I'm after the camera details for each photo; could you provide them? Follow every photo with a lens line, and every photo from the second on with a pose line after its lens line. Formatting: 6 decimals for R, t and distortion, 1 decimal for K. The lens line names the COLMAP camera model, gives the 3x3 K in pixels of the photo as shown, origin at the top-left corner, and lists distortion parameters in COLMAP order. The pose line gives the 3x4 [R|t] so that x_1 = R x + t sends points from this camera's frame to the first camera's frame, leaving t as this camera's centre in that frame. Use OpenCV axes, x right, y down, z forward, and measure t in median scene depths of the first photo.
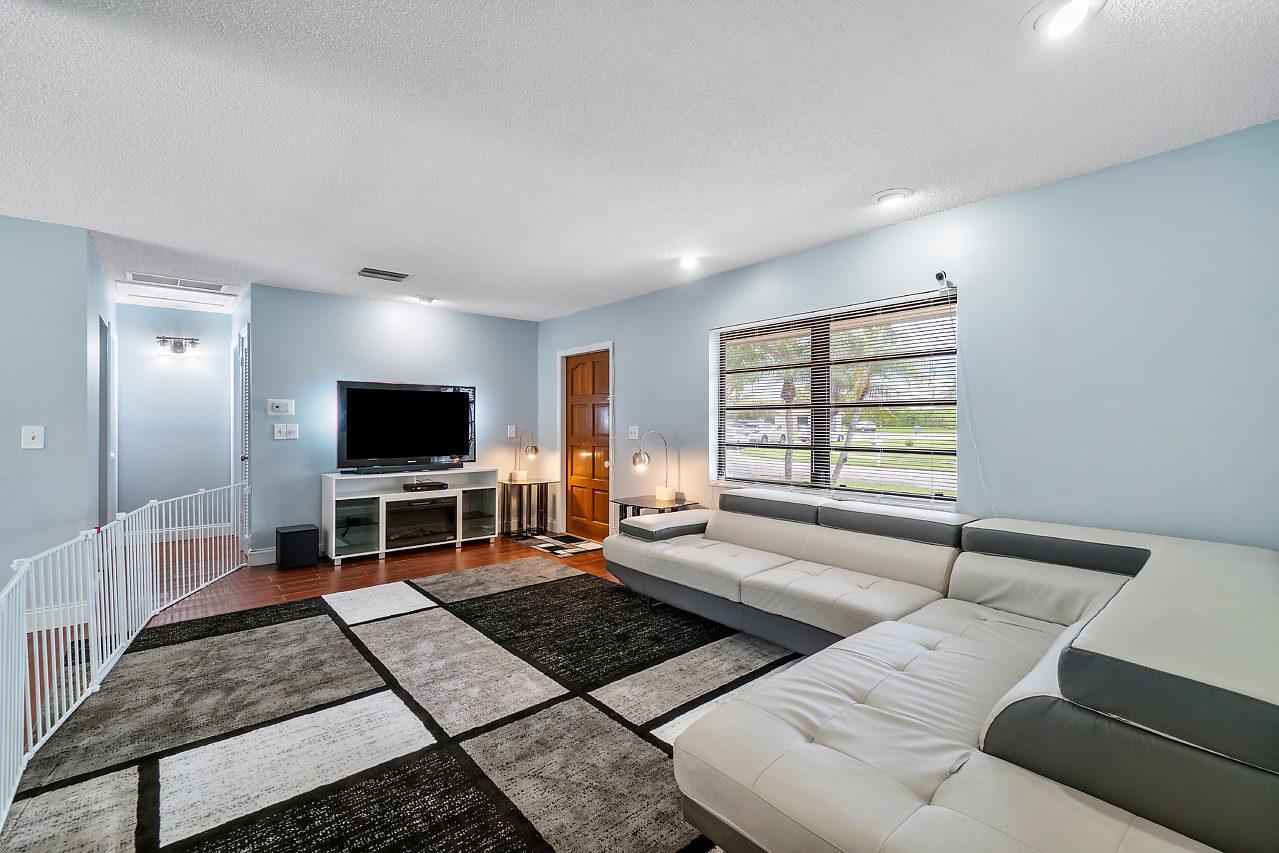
lens RADIAL K [[554.6, 0, 635.6], [0, 554.6, 433.9], [0, 0, 1]] dist [0.001942, 0.000163]
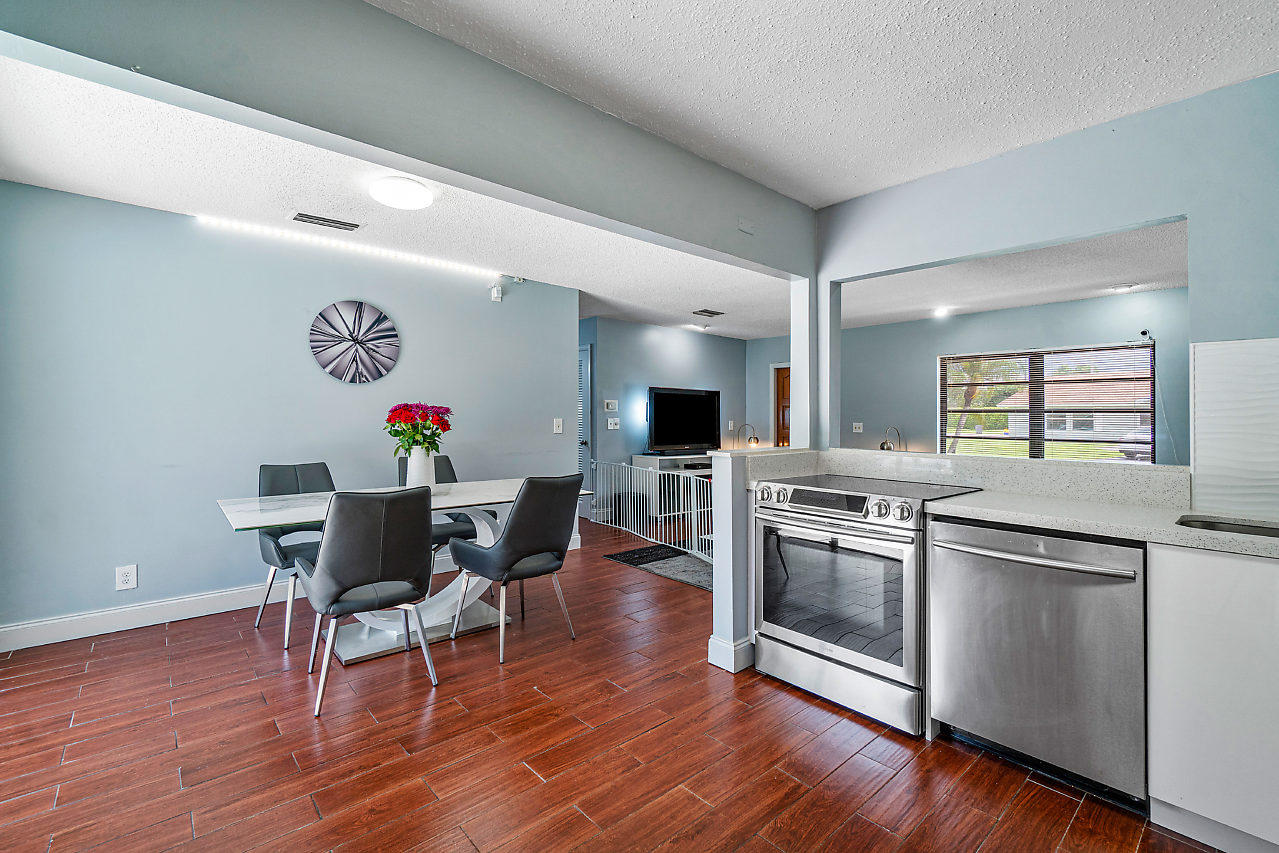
lens RADIAL K [[554.6, 0, 640.3], [0, 554.6, 416.9], [0, 0, 1]] dist [0.001942, 0.000163]
pose [[0.999686, 0.012310, 0.021807, -0.675273], [-0.011809, 0.999666, -0.022970, 0.010873], [-0.022082, 0.022705, 0.999498, -0.410346]]
